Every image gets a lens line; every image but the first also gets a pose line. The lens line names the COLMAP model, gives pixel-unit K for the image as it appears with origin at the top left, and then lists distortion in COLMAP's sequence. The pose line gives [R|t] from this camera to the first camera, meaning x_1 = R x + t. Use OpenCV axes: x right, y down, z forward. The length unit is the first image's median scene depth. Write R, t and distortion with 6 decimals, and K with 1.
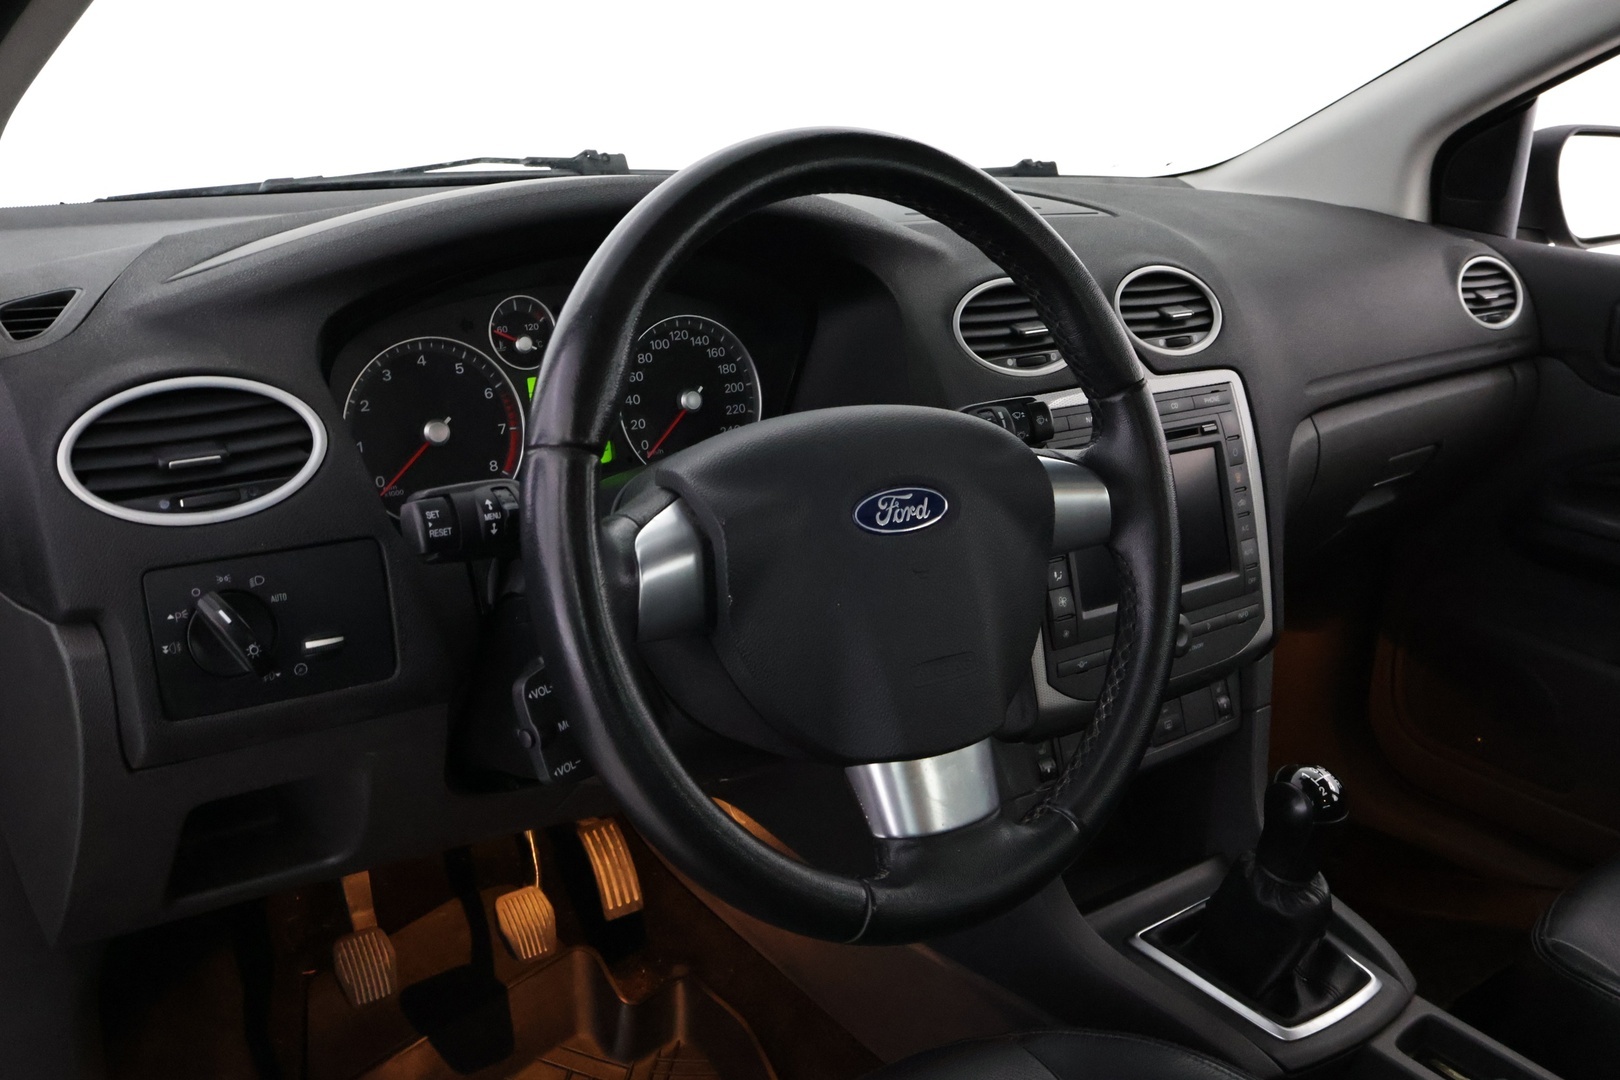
lens RADIAL K [[1498.3, 0, 807.8], [0, 1498.3, 584.5], [0, 0, 1]] dist [0.013554, 0.002018]
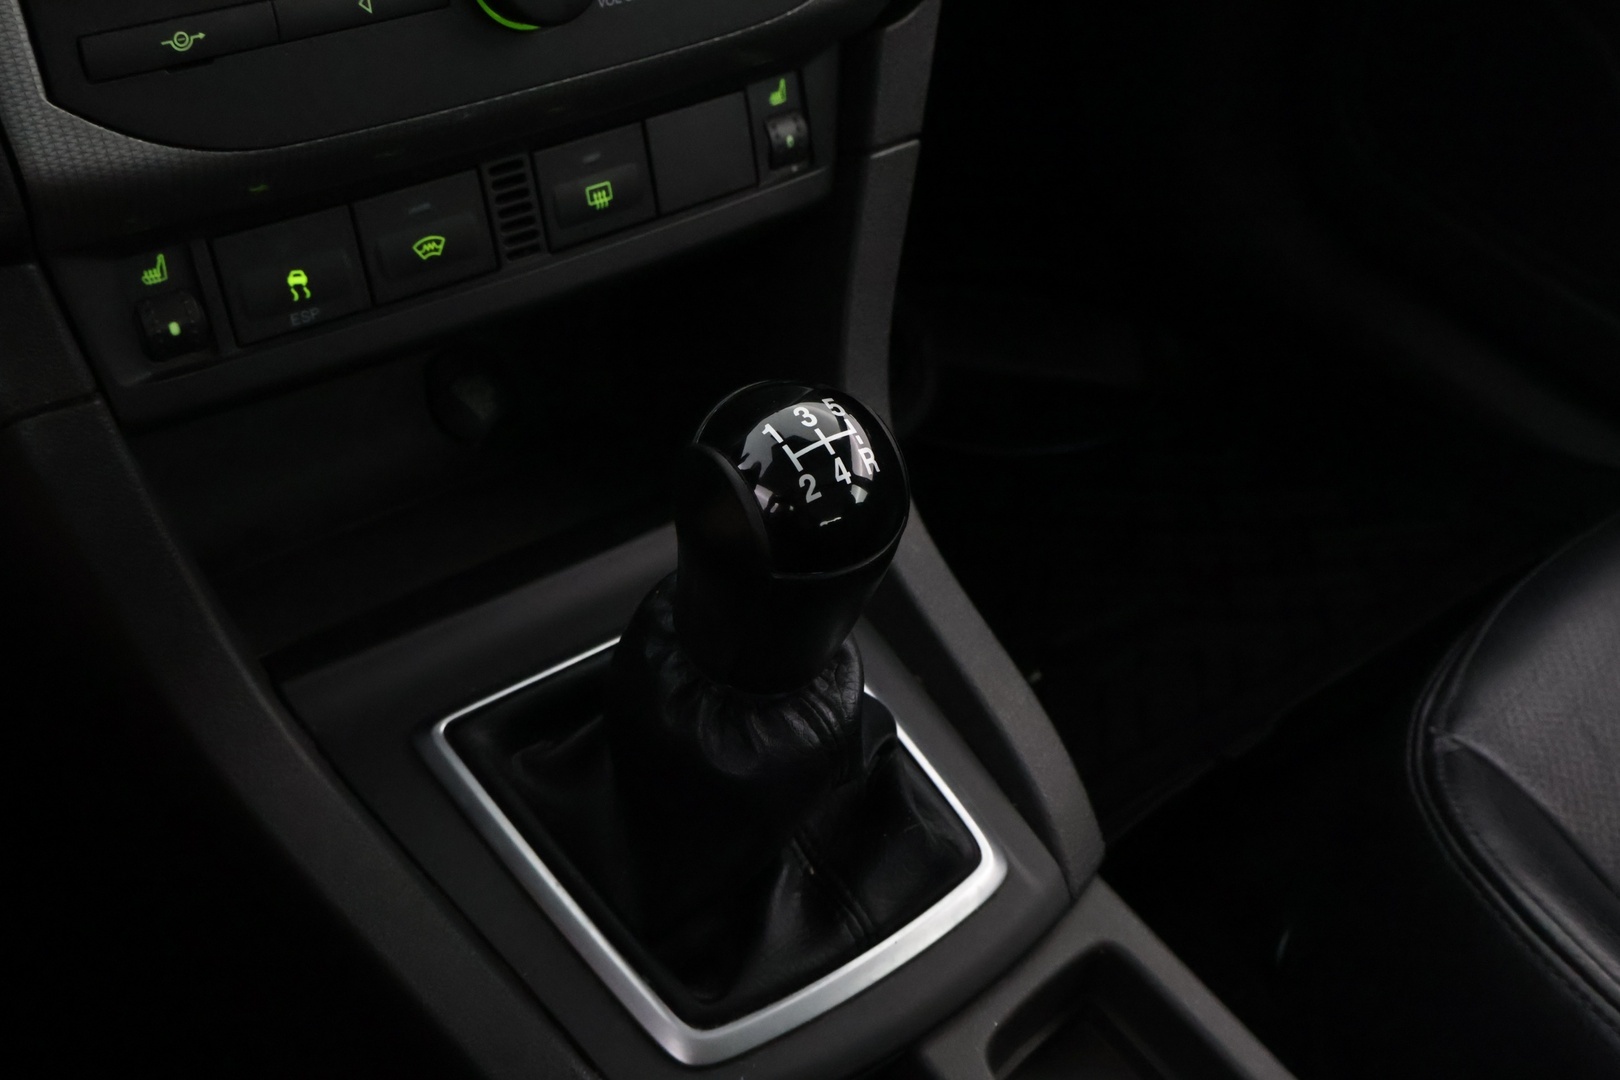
lens RADIAL K [[1730.3, 0, 810.0], [0, 1730.3, 540.0], [0, 0, 1]] dist [0.002743, -0.025633]
pose [[0.998359, 0.042835, 0.038004, 0.326891], [-0.054143, 0.922195, 0.382916, 0.001646], [-0.018644, -0.384346, 0.923001, 0.640900]]
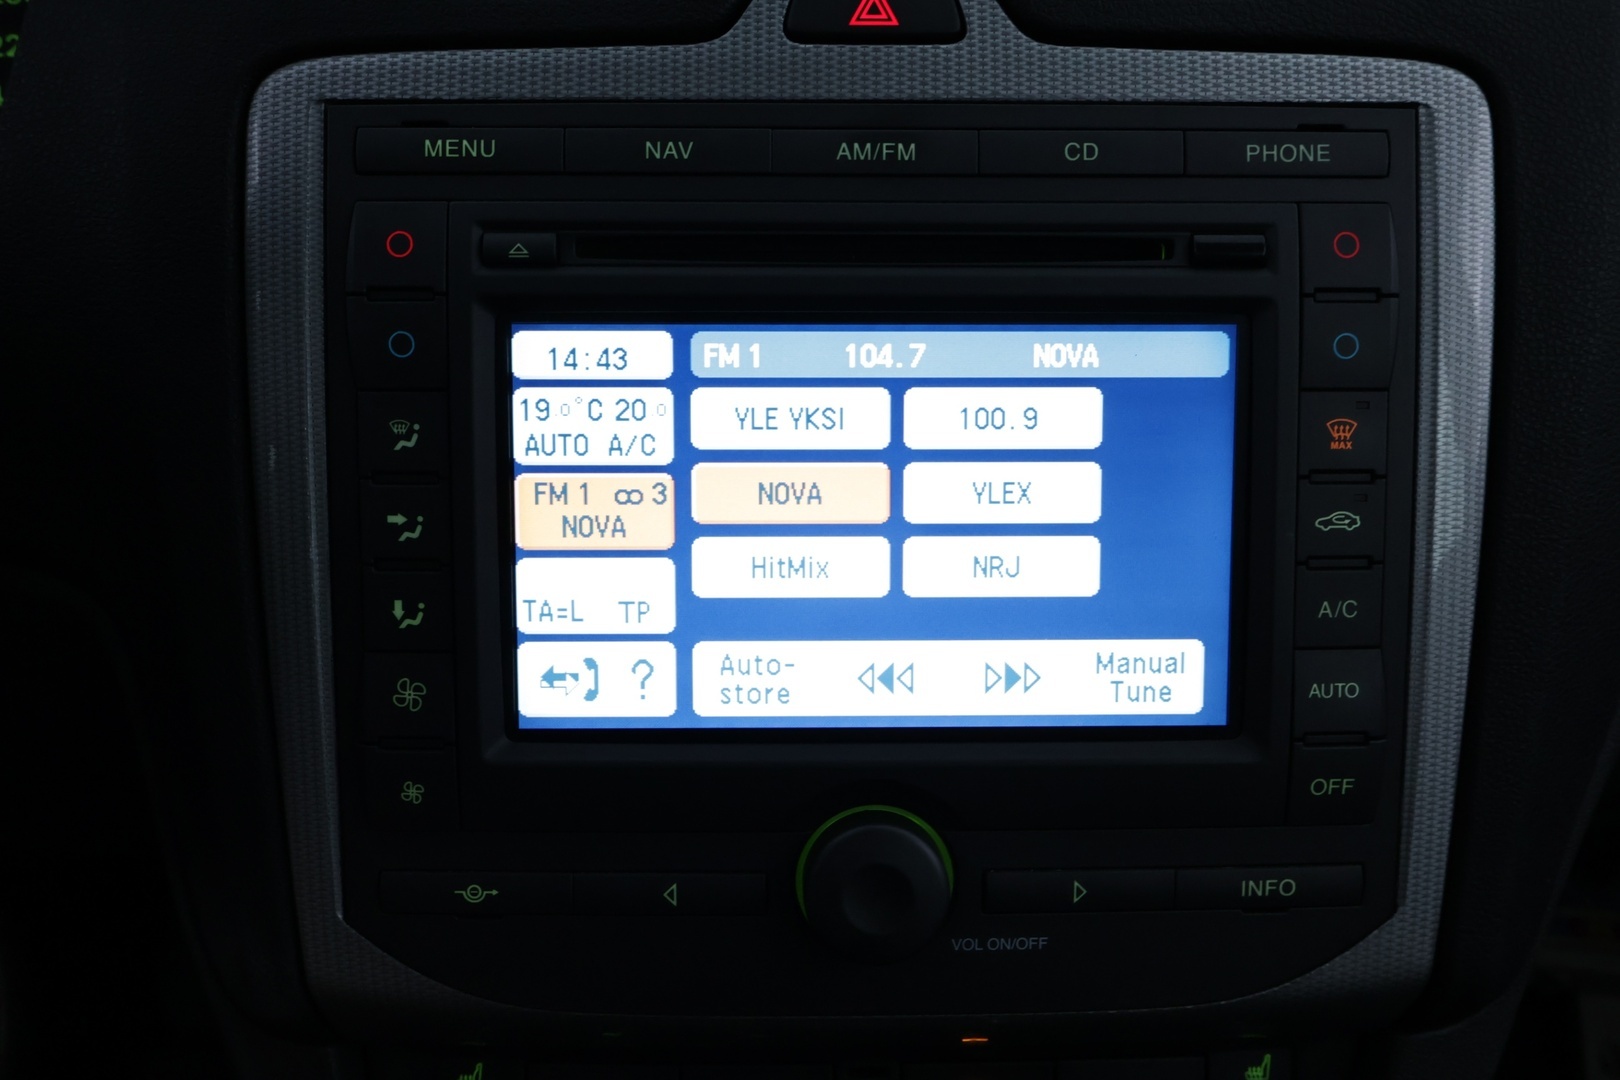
lens RADIAL K [[1759.3, 0, 810.0], [0, 1759.3, 540.0], [0, 0, 1]] dist [0.001058, 0.011833]
pose [[0.803501, 0.219035, -0.553544, 0.460944], [-0.178559, 0.975712, 0.126896, -0.088477], [0.567894, -0.003121, 0.823096, 0.765884]]
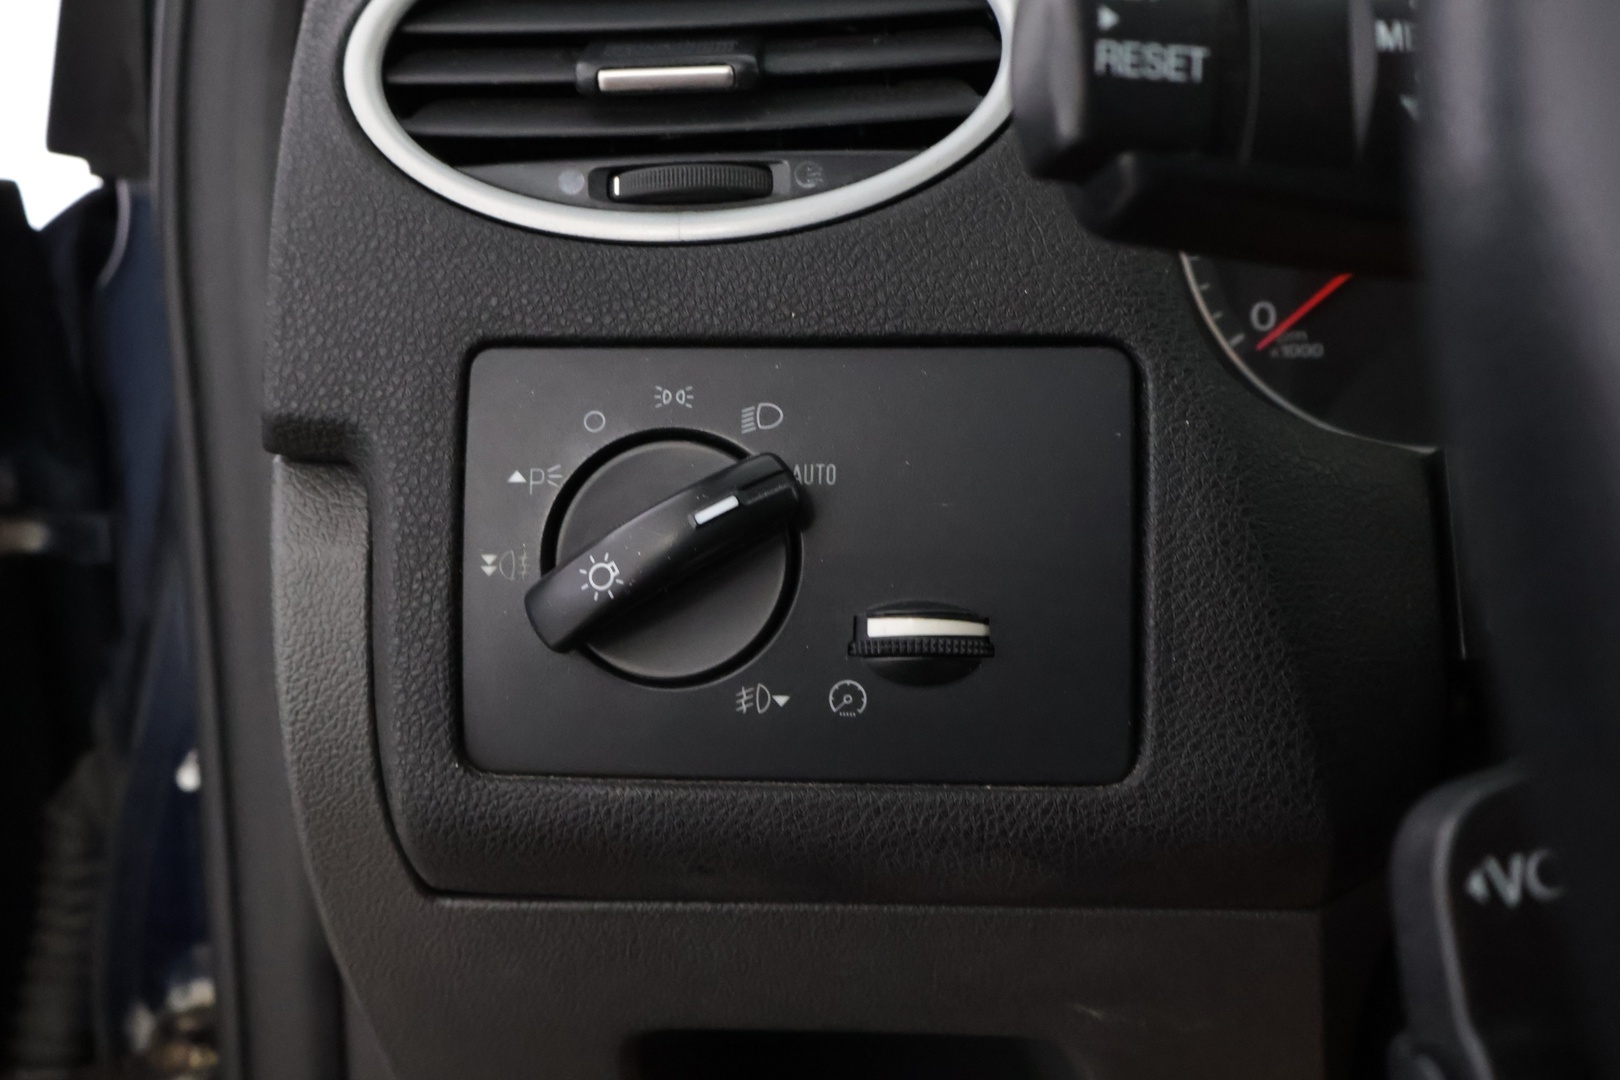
lens RADIAL K [[1730.3, 0, 810.0], [0, 1730.3, 540.0], [0, 0, 1]] dist [0.002743, -0.025633]
pose [[0.771198, 0.075230, -0.632134, -0.079731], [-0.174746, 0.979866, -0.096575, 0.047522], [0.612141, 0.184942, 0.768817, 0.539929]]
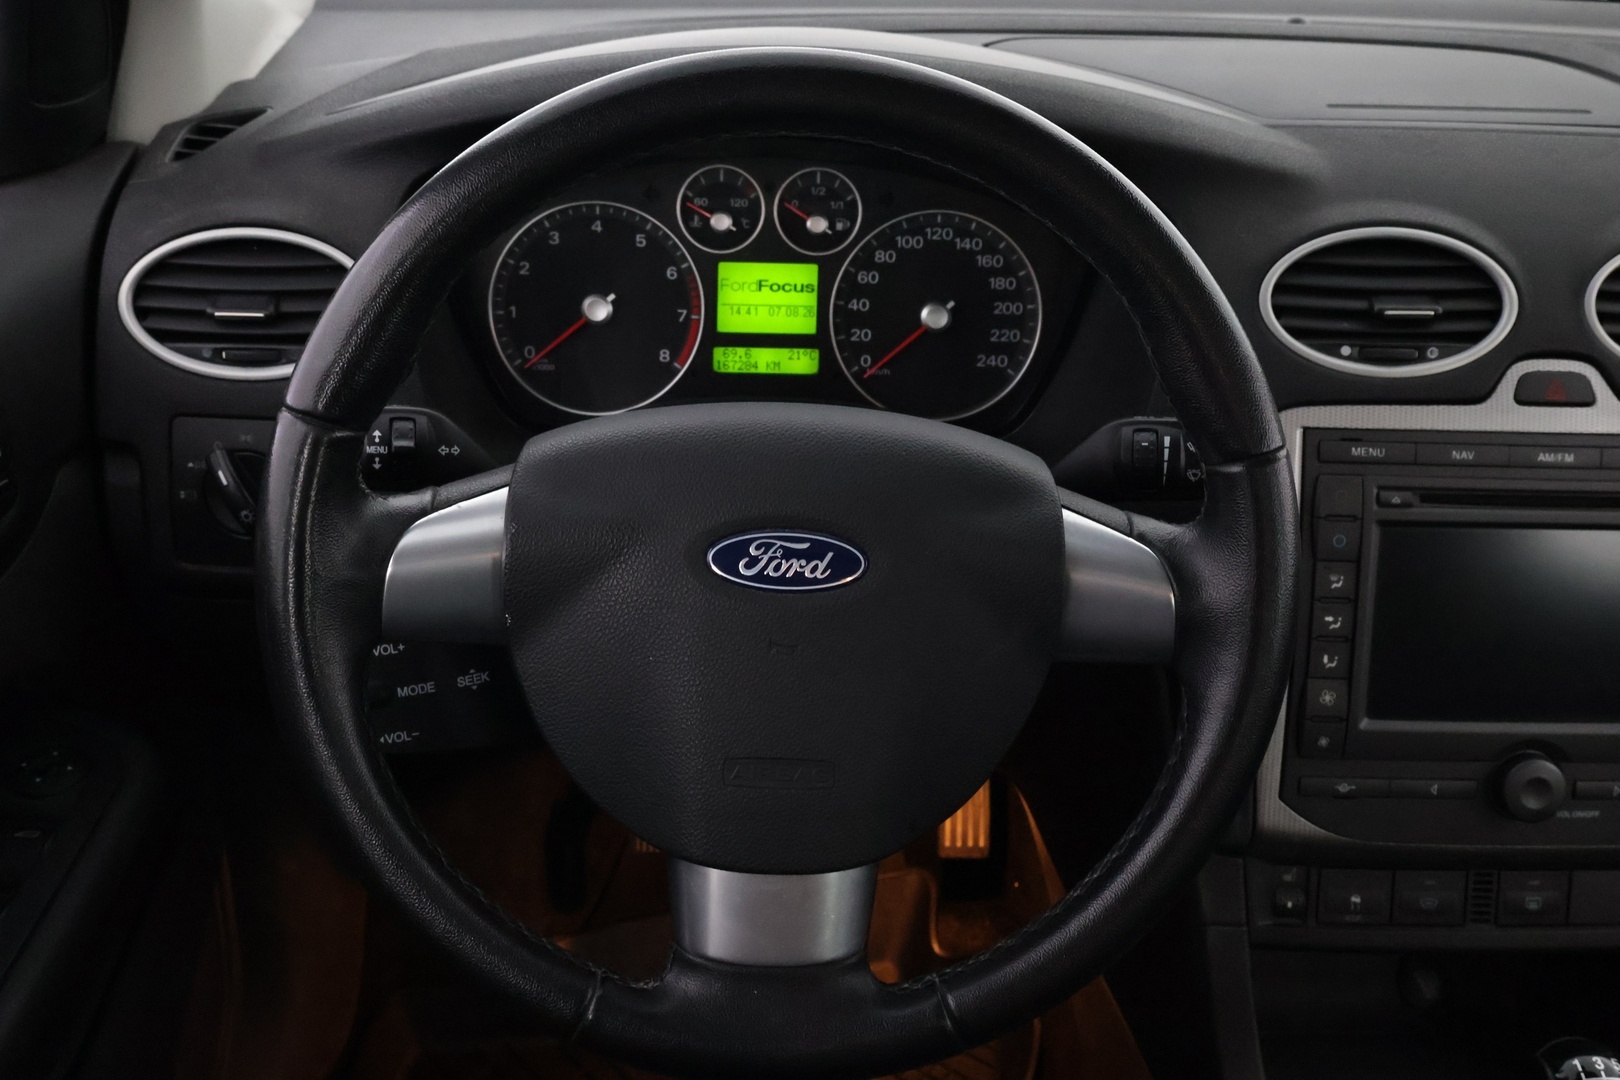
lens RADIAL K [[1689.7, 0, 810.0], [0, 1689.7, 540.0], [0, 0, 1]] dist [0.001506, -0.041901]
pose [[0.811929, 0.264939, -0.520172, 0.382364], [-0.201983, 0.963539, 0.175485, -0.157720], [0.547699, -0.037416, 0.835838, 0.207157]]
